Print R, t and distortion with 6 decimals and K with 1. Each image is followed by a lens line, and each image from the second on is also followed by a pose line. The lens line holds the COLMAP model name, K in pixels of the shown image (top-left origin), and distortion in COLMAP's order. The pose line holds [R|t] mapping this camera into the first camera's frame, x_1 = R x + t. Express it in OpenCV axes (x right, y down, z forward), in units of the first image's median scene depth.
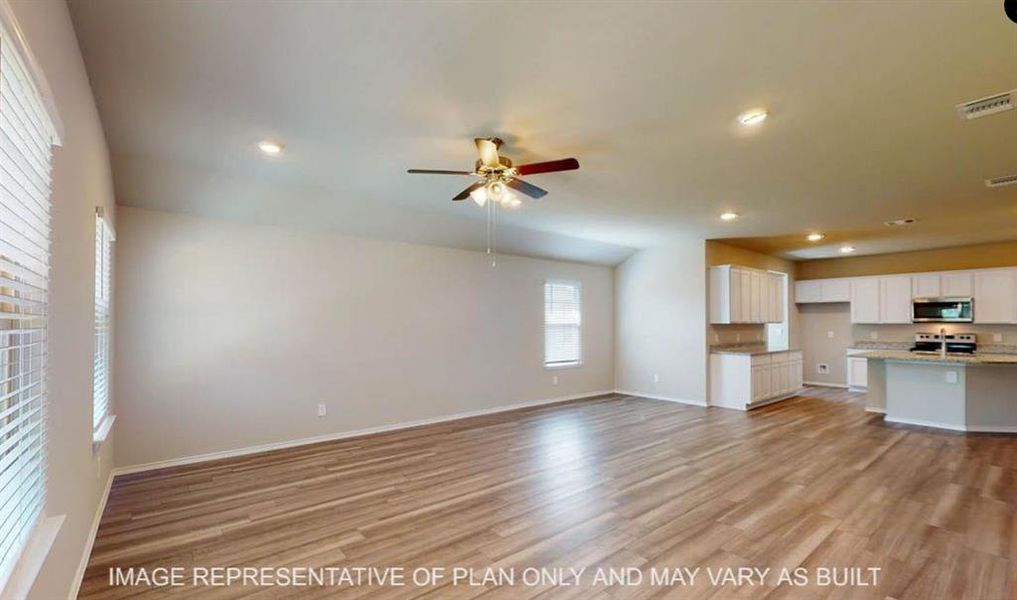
lens RADIAL K [[419.4, 0, 498.0], [0, 419.4, 319.4], [0, 0, 1]] dist [0.010034, -0.000256]
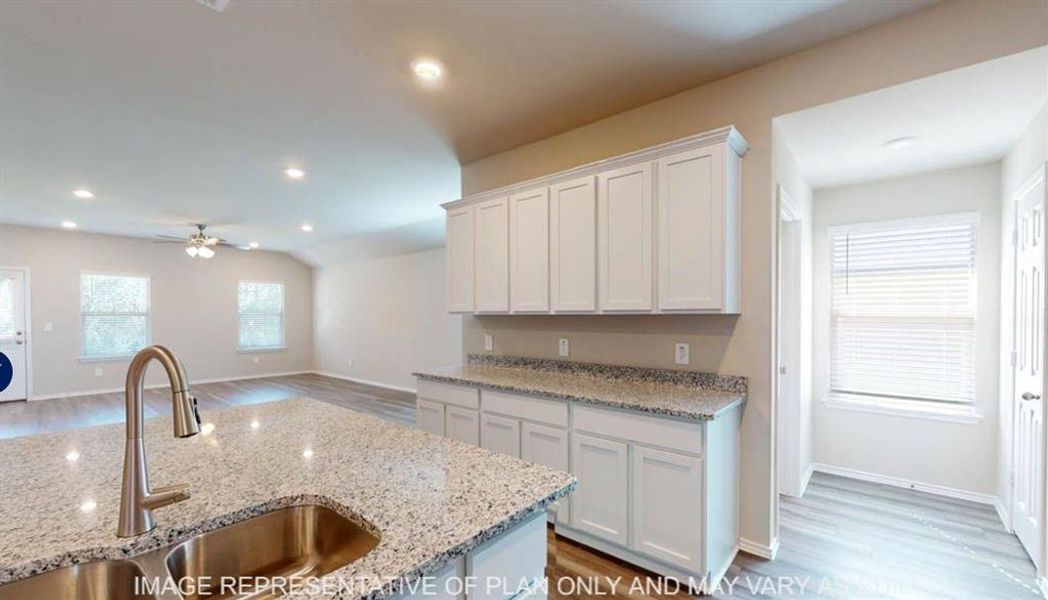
lens RADIAL K [[425.2, 0, 529.9], [0, 425.2, 321.0], [0, 0, 1]] dist [0.002600, 0.000232]
pose [[0.204637, 0.013234, -0.978748, 1.064272], [0.010857, 0.999816, 0.015789, 0.010085], [0.978778, -0.013857, 0.204456, 0.960588]]
